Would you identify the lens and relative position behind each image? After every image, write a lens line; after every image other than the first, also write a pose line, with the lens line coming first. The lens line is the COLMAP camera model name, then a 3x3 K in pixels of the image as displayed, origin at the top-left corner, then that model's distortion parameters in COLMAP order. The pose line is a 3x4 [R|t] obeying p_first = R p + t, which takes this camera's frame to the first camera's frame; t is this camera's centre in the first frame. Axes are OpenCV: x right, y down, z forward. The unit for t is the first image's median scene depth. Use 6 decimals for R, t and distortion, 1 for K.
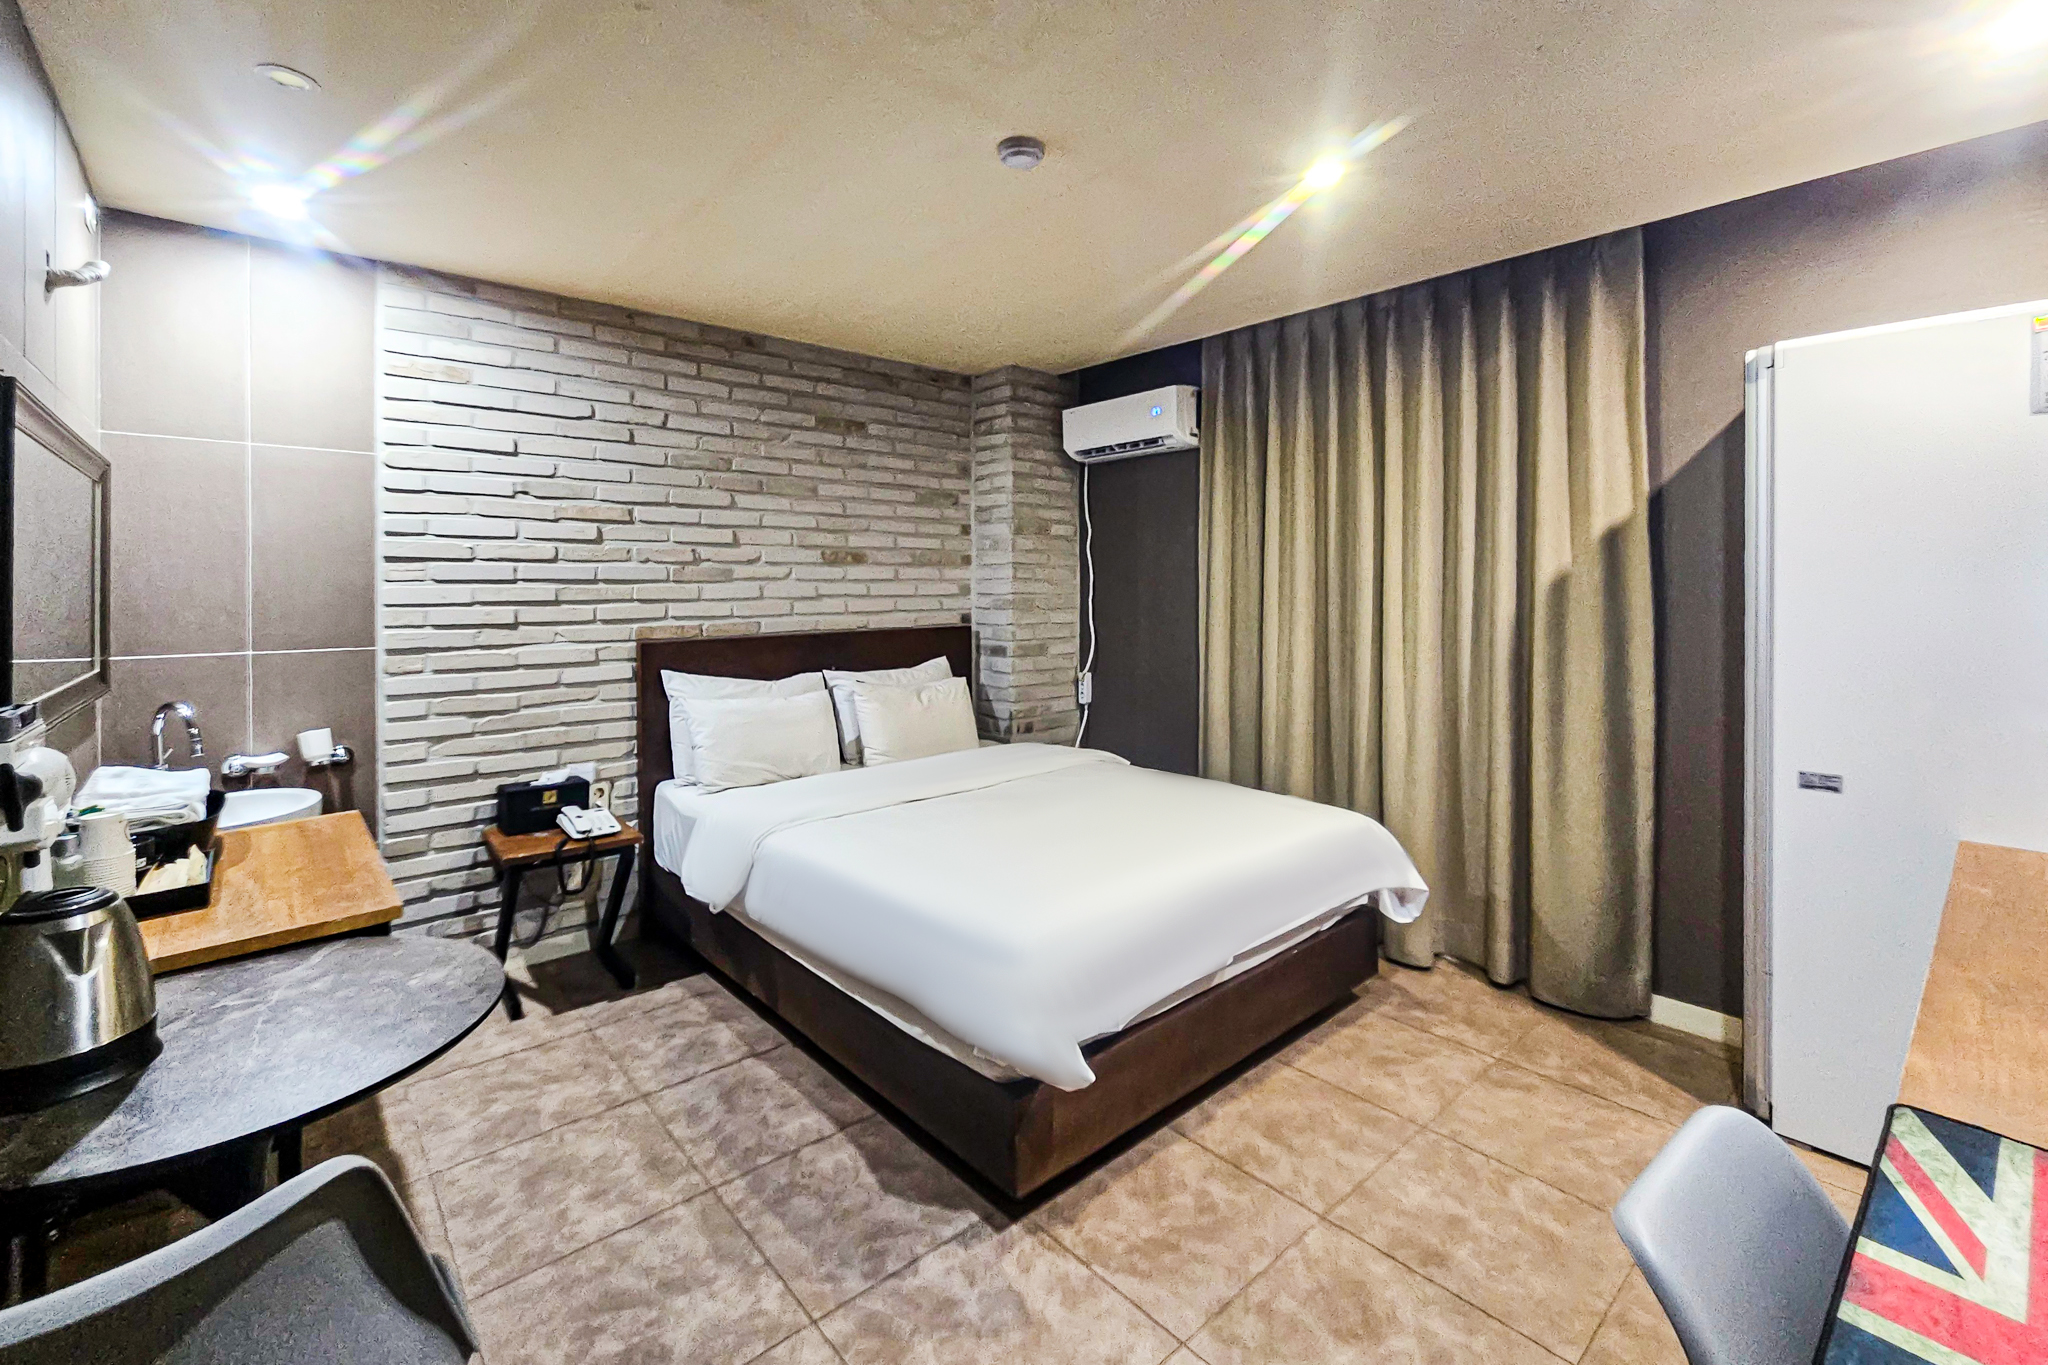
lens RADIAL K [[889.6, 0, 1023.1], [0, 889.6, 581.8], [0, 0, 1]] dist [-0.002205, -0.000811]
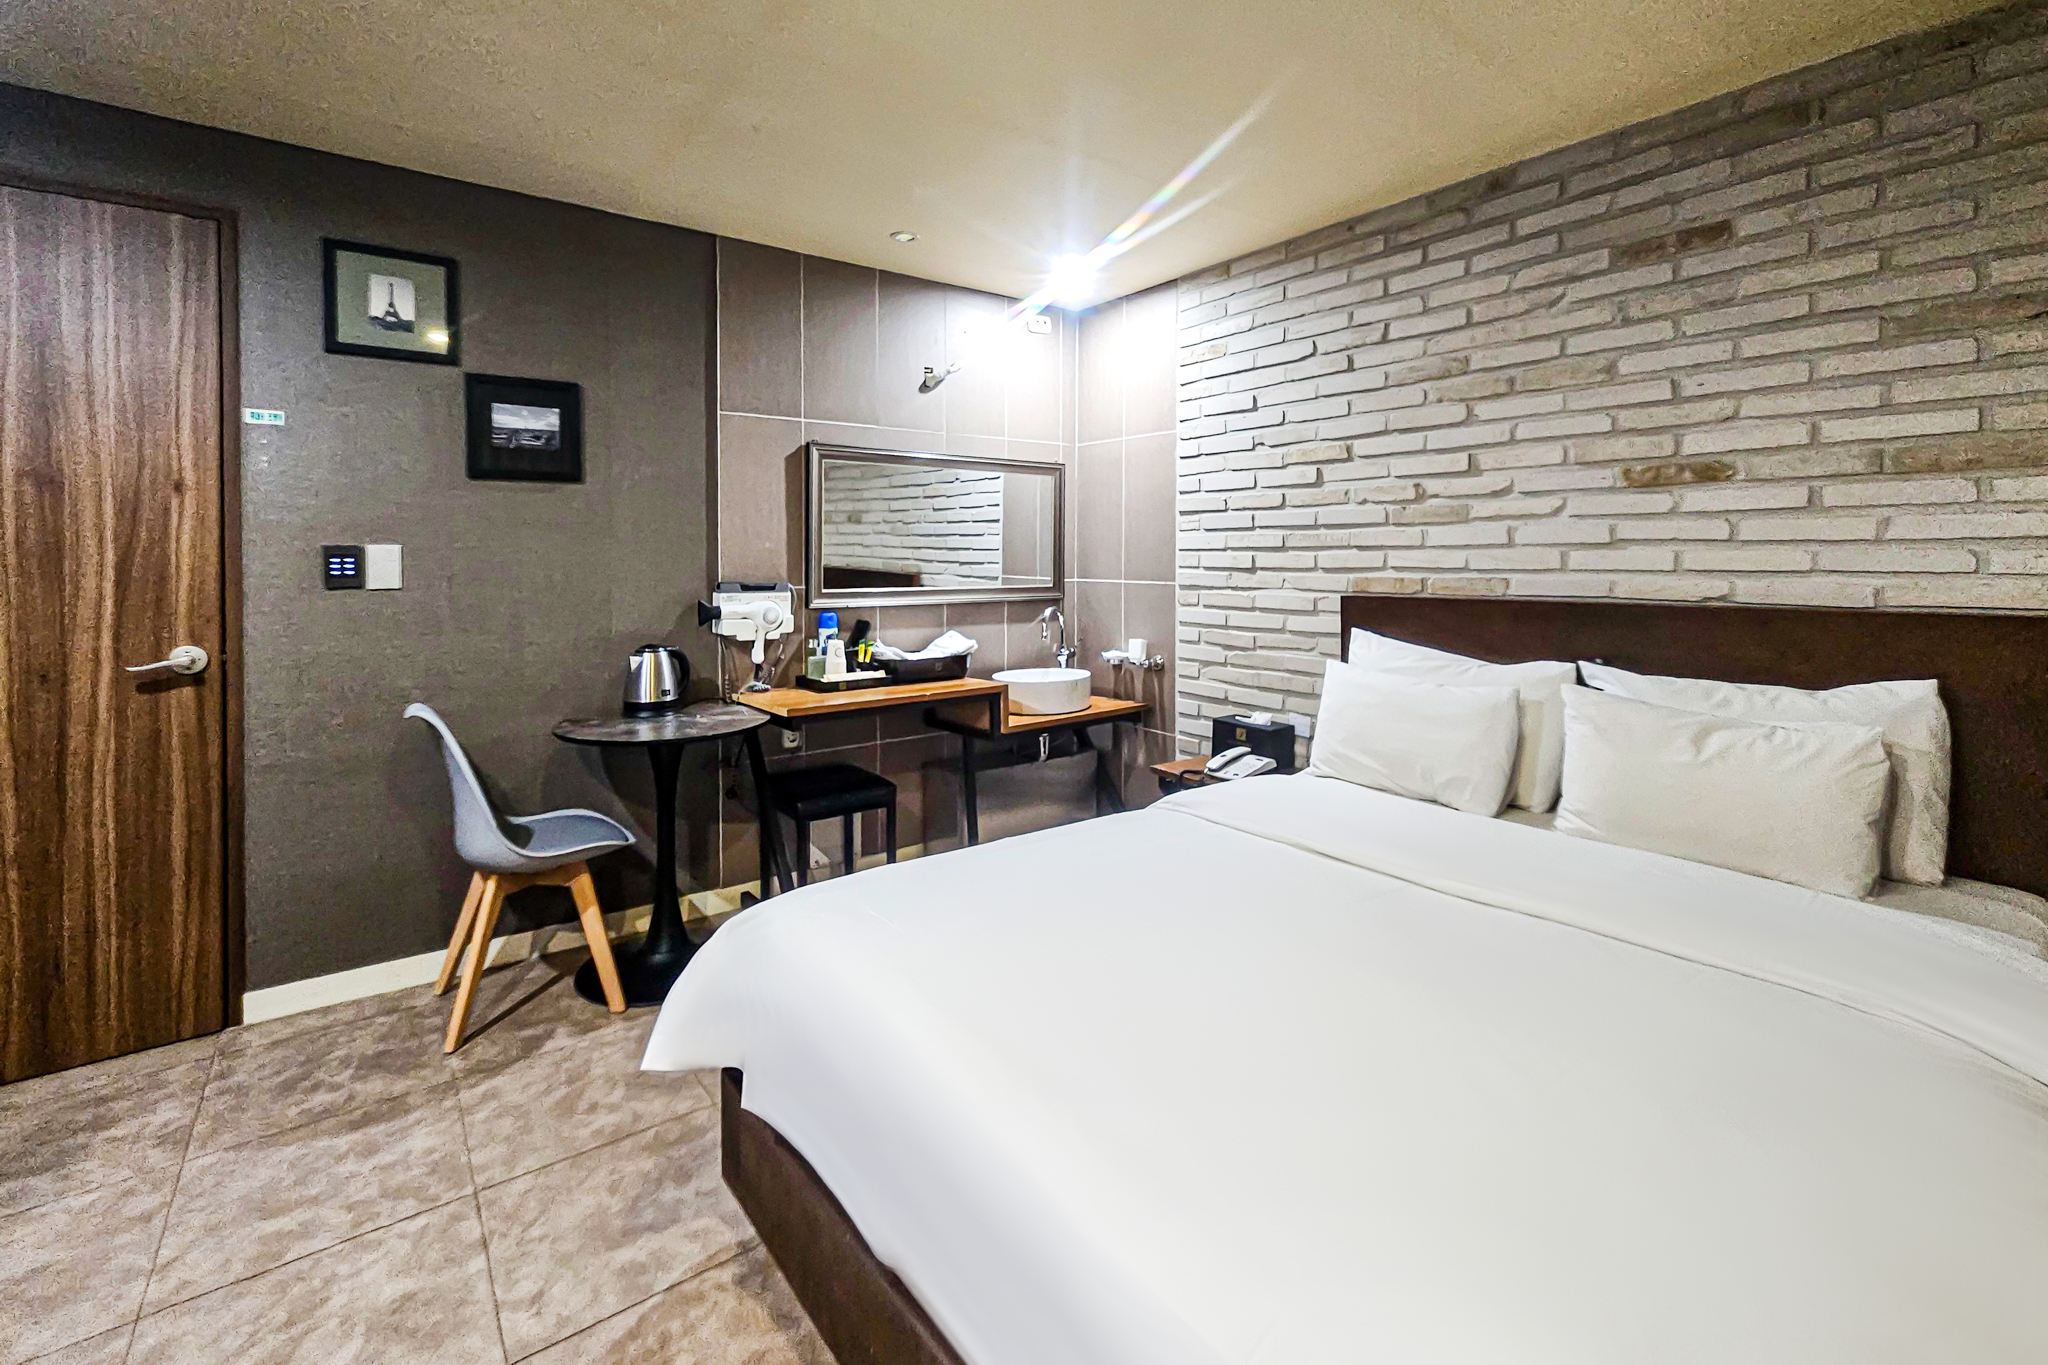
lens RADIAL K [[889.6, 0, 1024.1], [0, 889.6, 564.0], [0, 0, 1]] dist [-0.002205, -0.000811]
pose [[-0.079109, 0.010781, -0.996808, 0.452615], [0.001468, 0.999942, 0.010698, 0.026473], [0.996865, -0.000617, -0.079120, 0.712484]]
